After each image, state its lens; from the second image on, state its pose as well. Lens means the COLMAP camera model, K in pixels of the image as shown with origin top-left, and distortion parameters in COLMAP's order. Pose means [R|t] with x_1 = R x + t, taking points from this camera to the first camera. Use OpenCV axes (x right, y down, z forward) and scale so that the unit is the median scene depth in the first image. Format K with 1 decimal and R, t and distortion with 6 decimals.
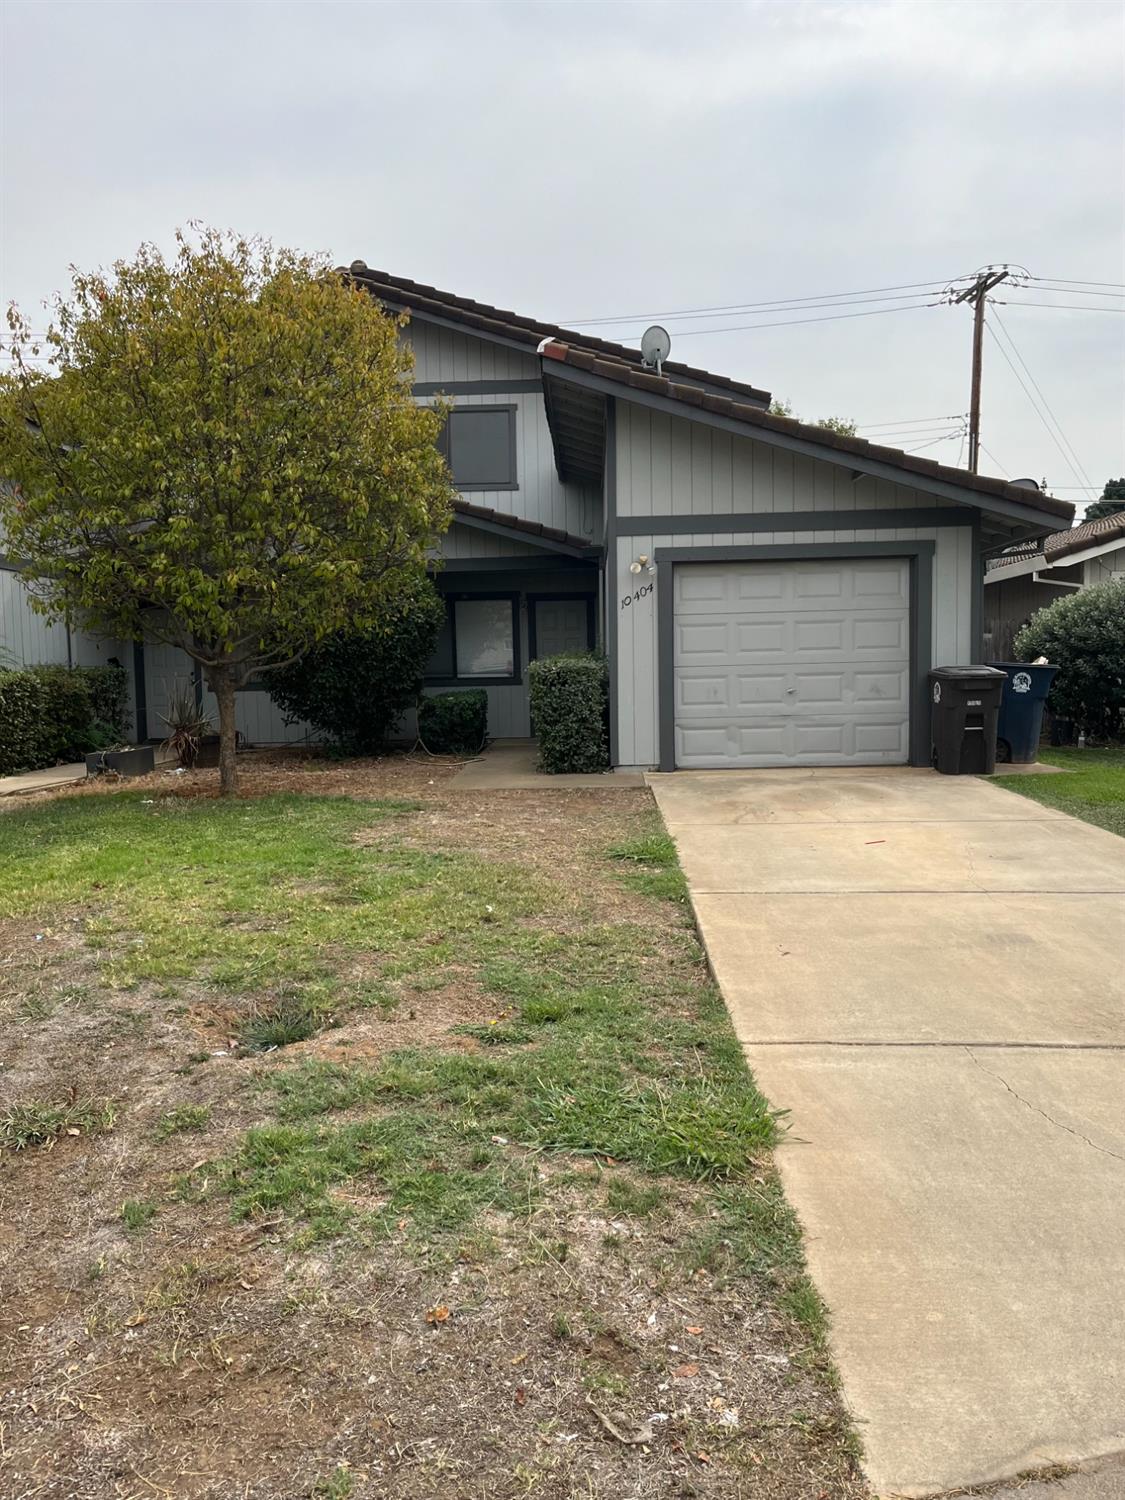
lens RADIAL K [[1130.0, 0, 548.0], [0, 1130.0, 770.0], [0, 0, 1]] dist [0.052598, -0.046411]
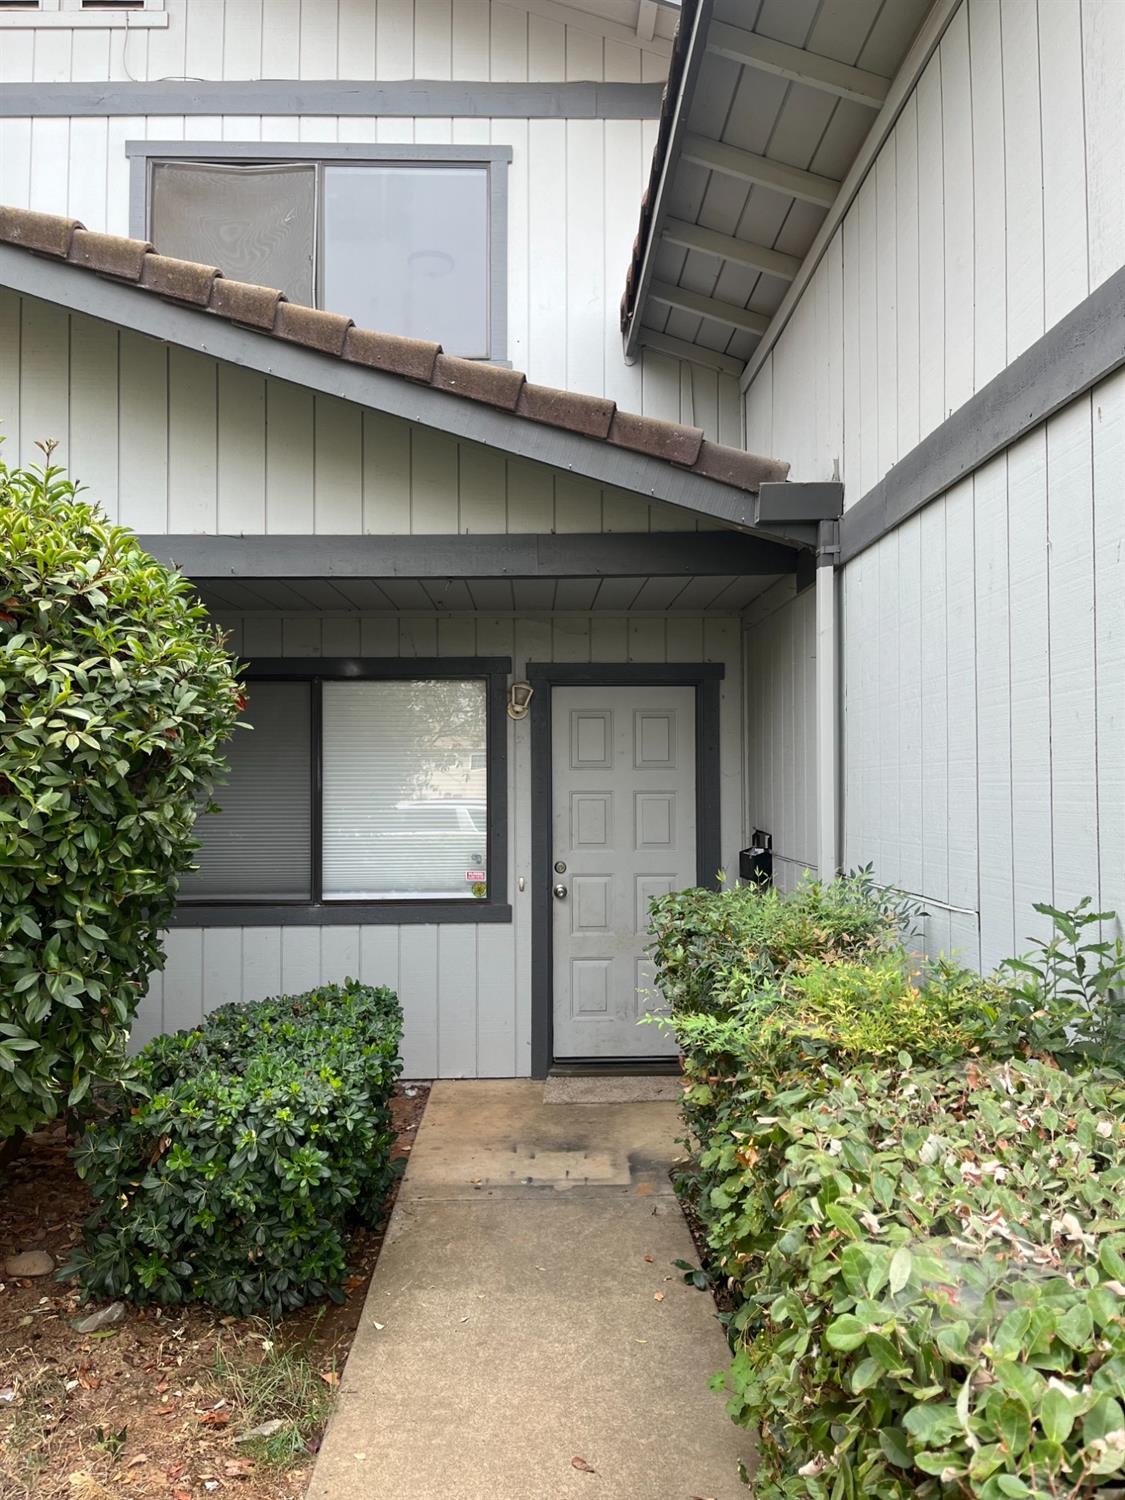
lens RADIAL K [[1130.0, 0, 565.0], [0, 1130.0, 746.7], [0, 0, 1]] dist [0.052598, -0.046411]
pose [[0.997422, 0.017405, 0.069615, -0.046641], [-0.009011, 0.992839, -0.119117, -0.131045], [-0.071190, 0.118182, 0.990437, 0.965634]]
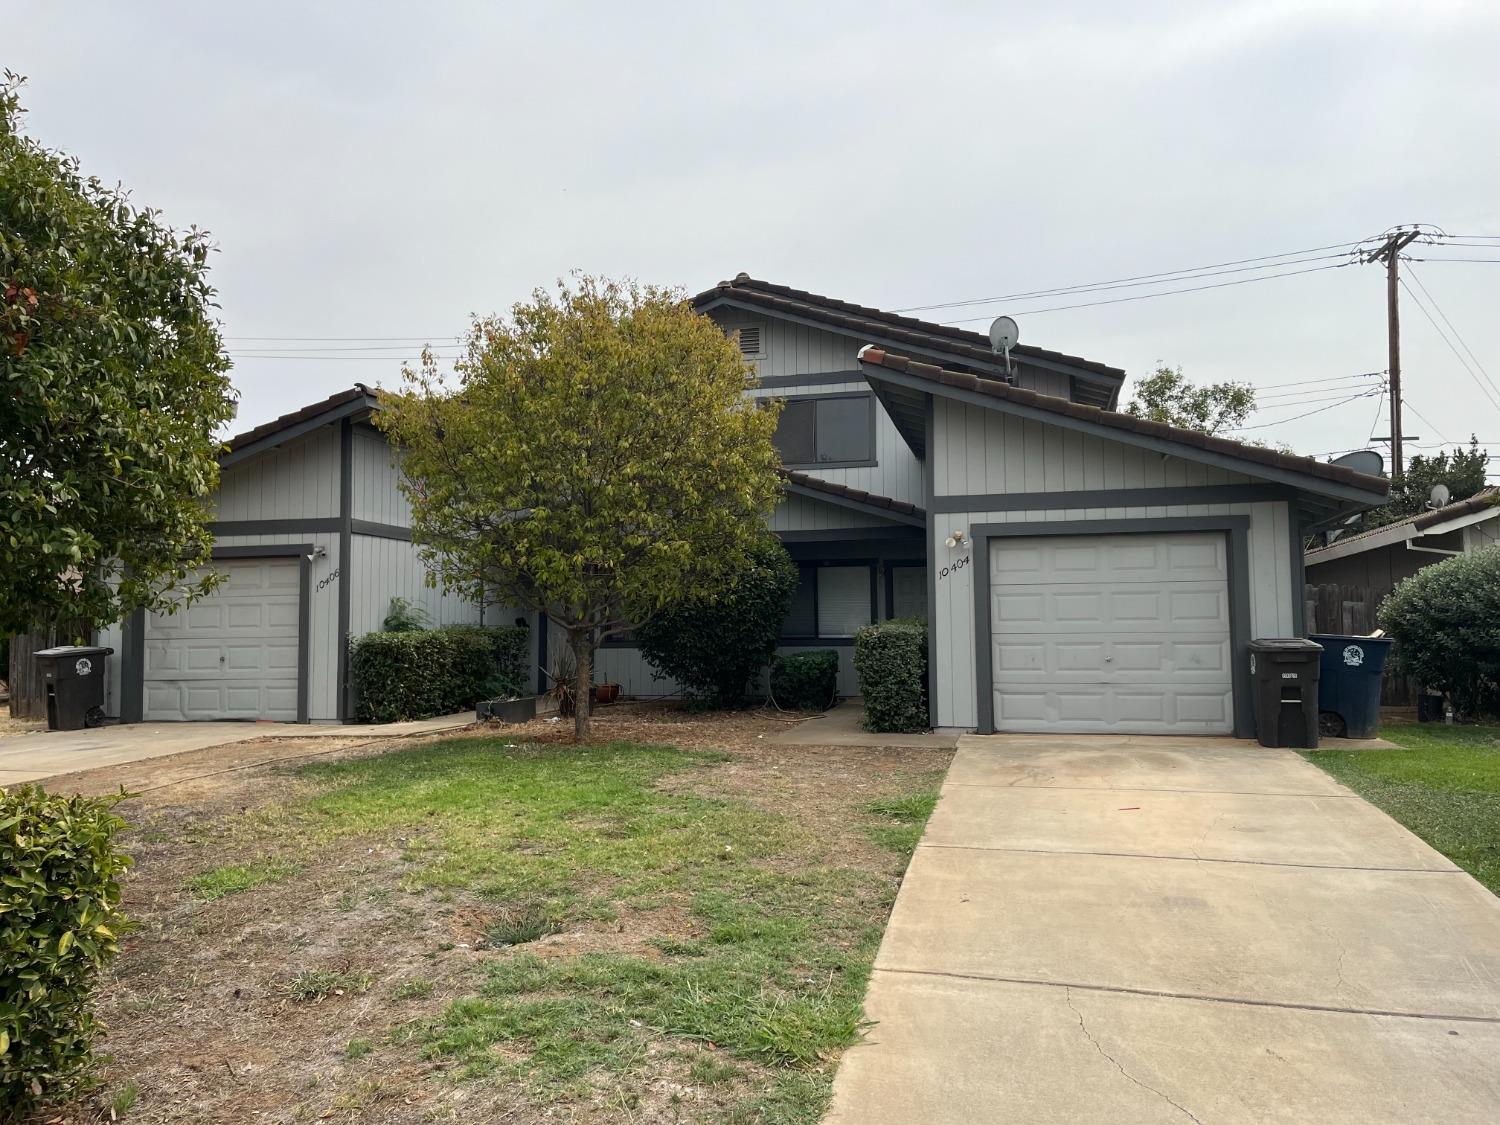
lens RADIAL K [[1130.0, 0, 729.4], [0, 1130.0, 557.7], [0, 0, 1]] dist [0.052598, -0.046411]
pose [[0.975695, -0.002239, -0.219119, 0.106692], [-0.029800, 0.989303, -0.142802, -0.003167], [0.217095, 0.145861, 0.965191, -0.087484]]
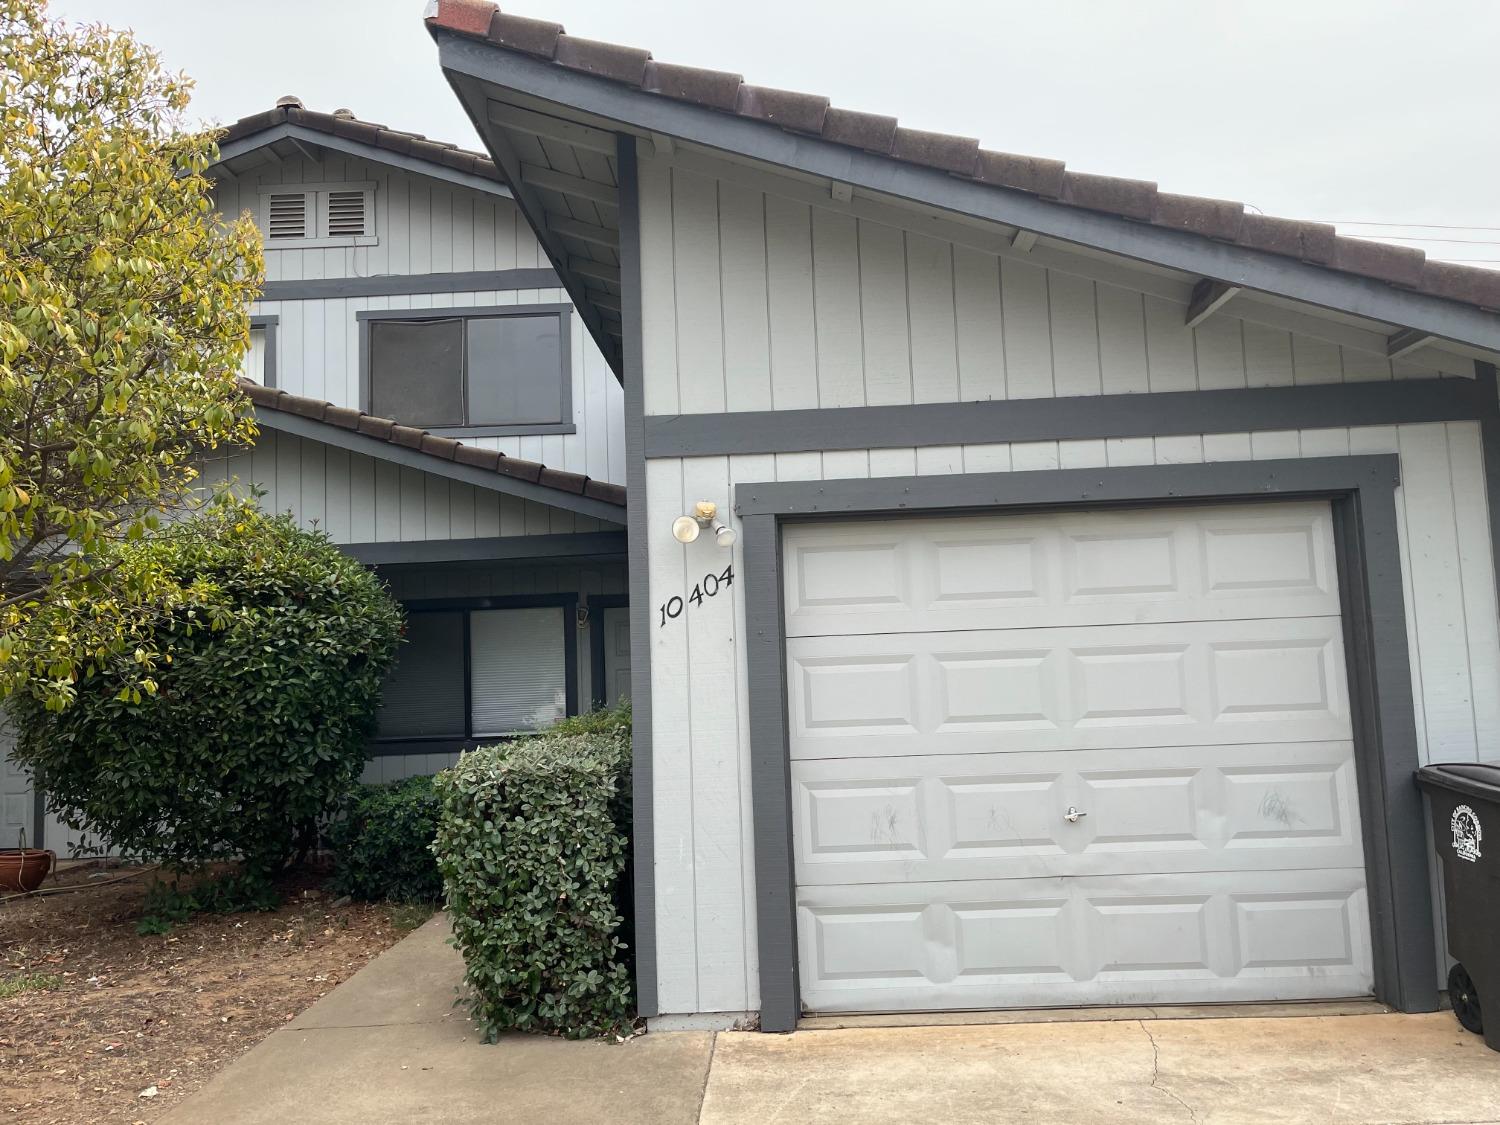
lens RADIAL K [[1130.0, 0, 766.1], [0, 1130.0, 572.1], [0, 0, 1]] dist [0.052598, -0.046411]
pose [[0.999701, -0.016702, 0.017879, 0.097846], [0.019600, 0.984079, -0.176646, -0.087804], [-0.014644, 0.176943, 0.984112, 0.586039]]
